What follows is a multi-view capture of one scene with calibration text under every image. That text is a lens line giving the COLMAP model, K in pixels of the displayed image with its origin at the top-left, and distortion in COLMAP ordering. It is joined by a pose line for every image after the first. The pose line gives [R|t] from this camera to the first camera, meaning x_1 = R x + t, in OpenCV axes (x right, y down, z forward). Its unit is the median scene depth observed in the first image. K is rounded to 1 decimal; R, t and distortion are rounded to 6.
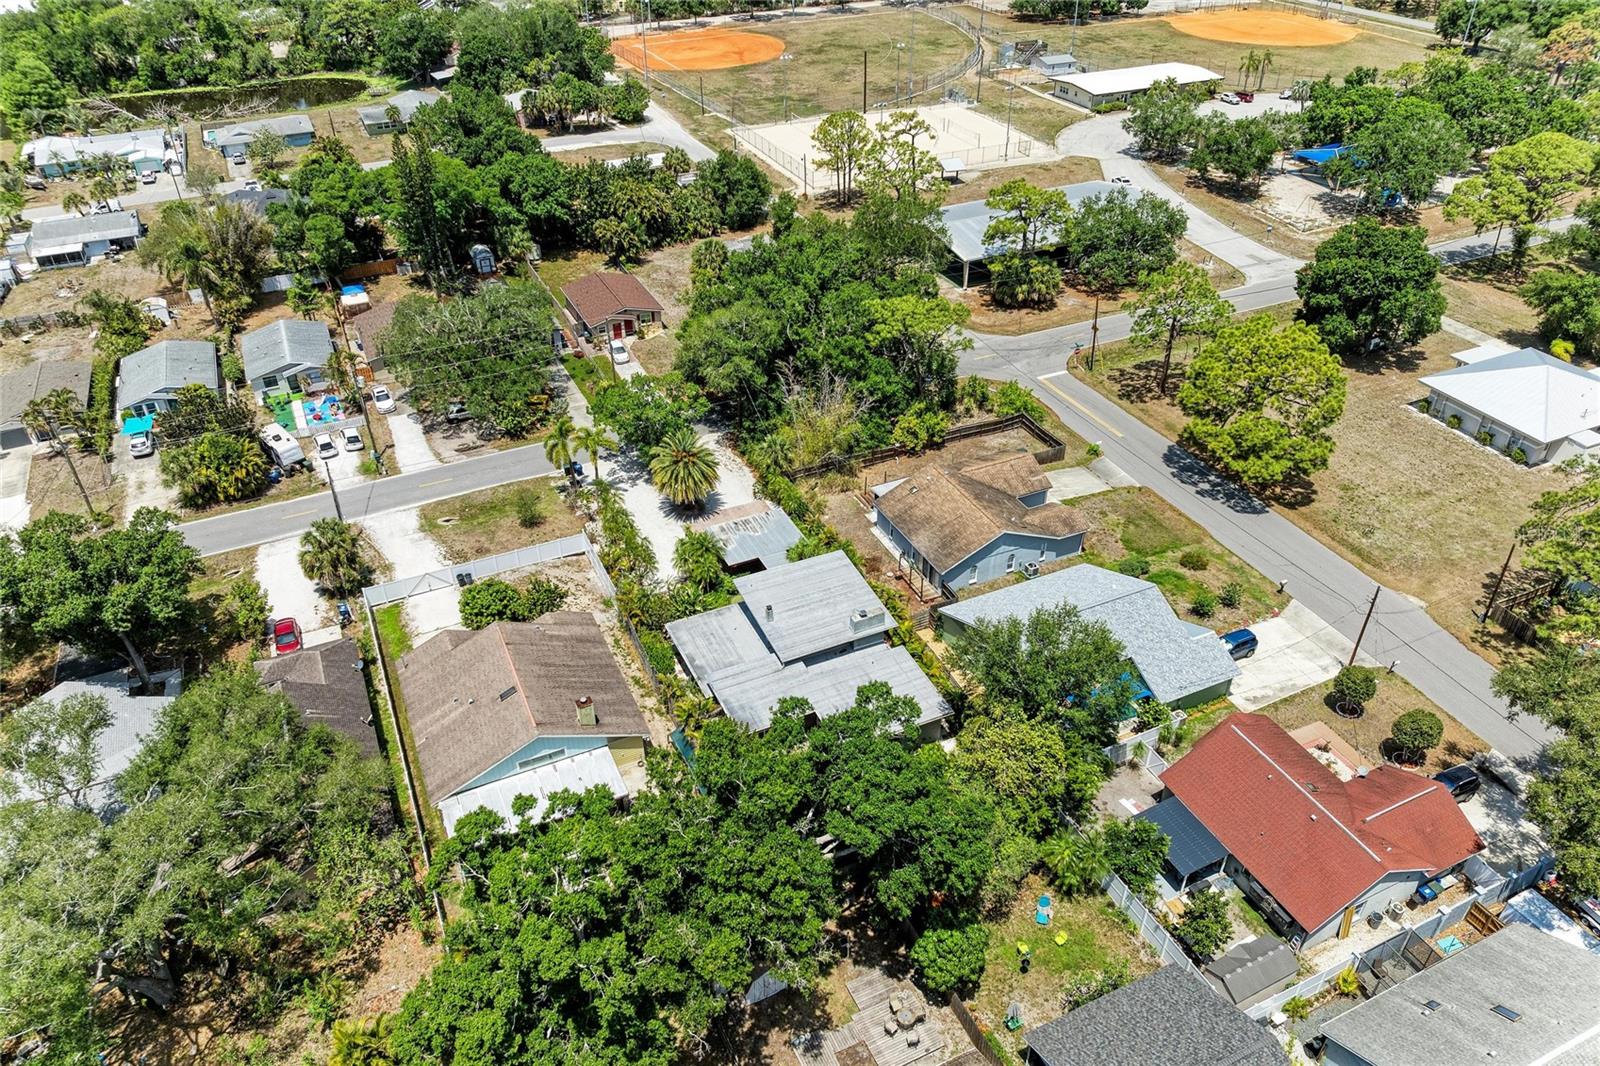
lens RADIAL K [[1106.0, 0, 800.0], [0, 1106.0, 533.0], [0, 0, 1]] dist [-0.014053, -0.004459]
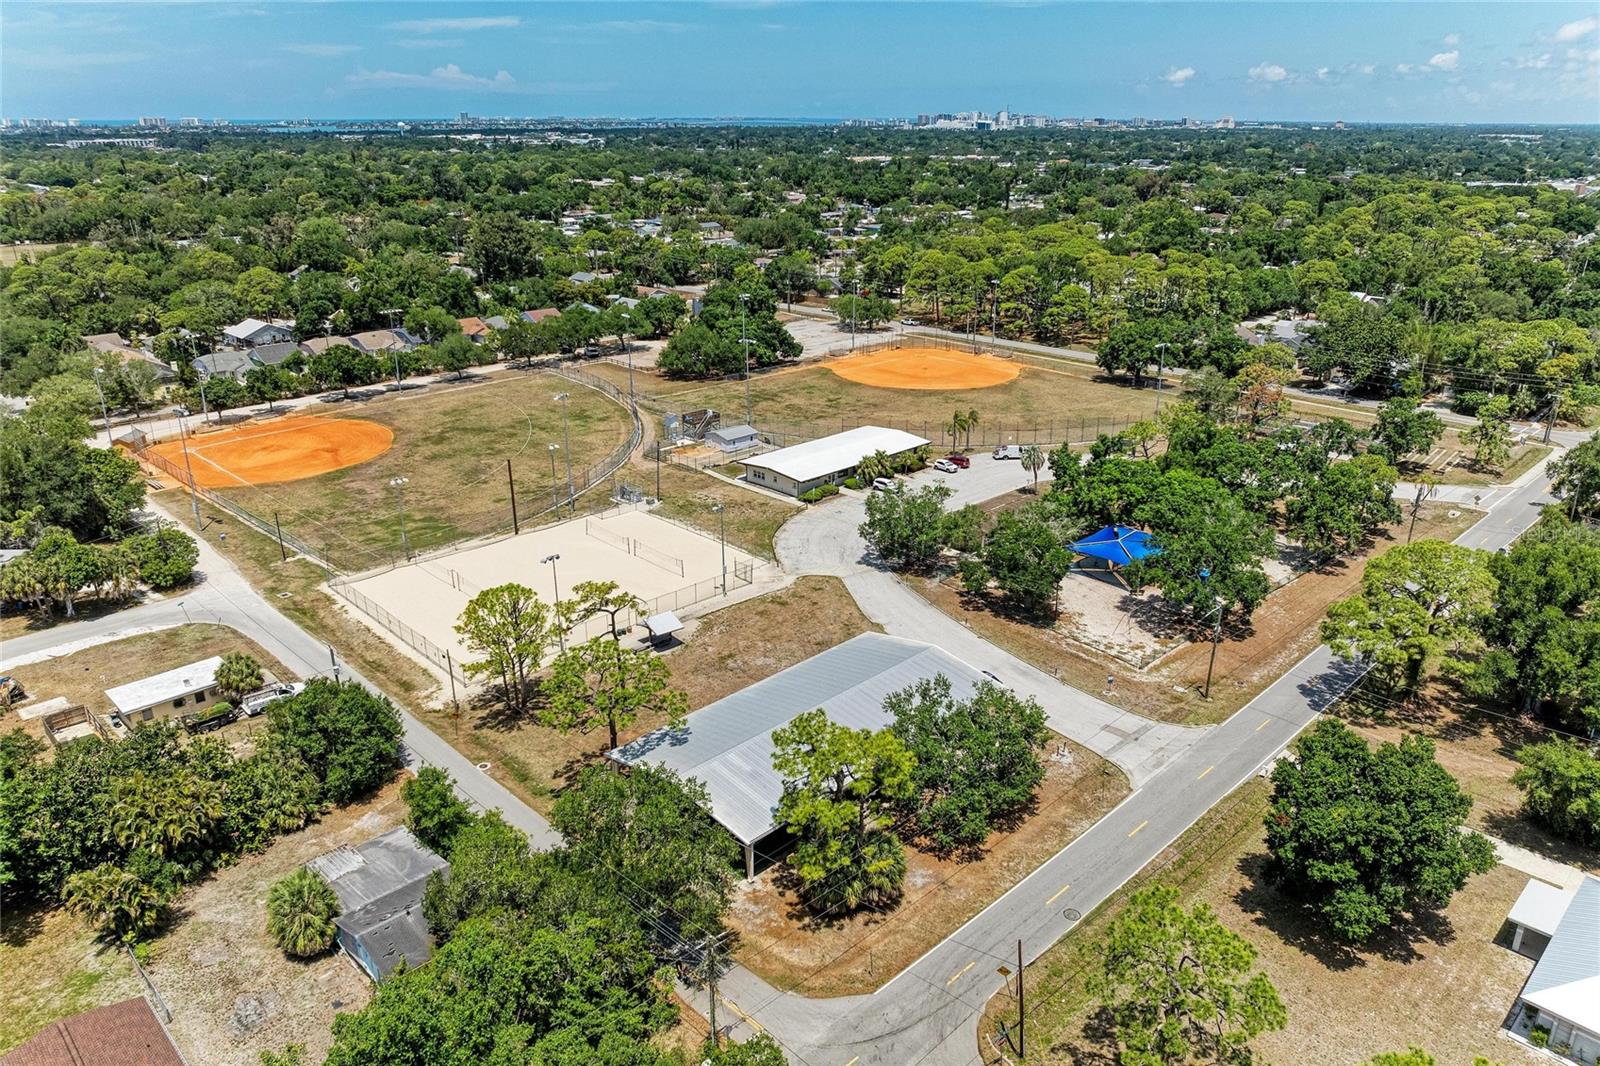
lens RADIAL K [[1106.0, 0, 800.0], [0, 1106.0, 533.0], [0, 0, 1]] dist [-0.014053, -0.004459]
pose [[0.940687, -0.112549, 0.320064, -0.000730], [0.188277, 0.957957, -0.216496, -0.192866], [-0.282241, 0.263915, 0.922328, 0.265331]]
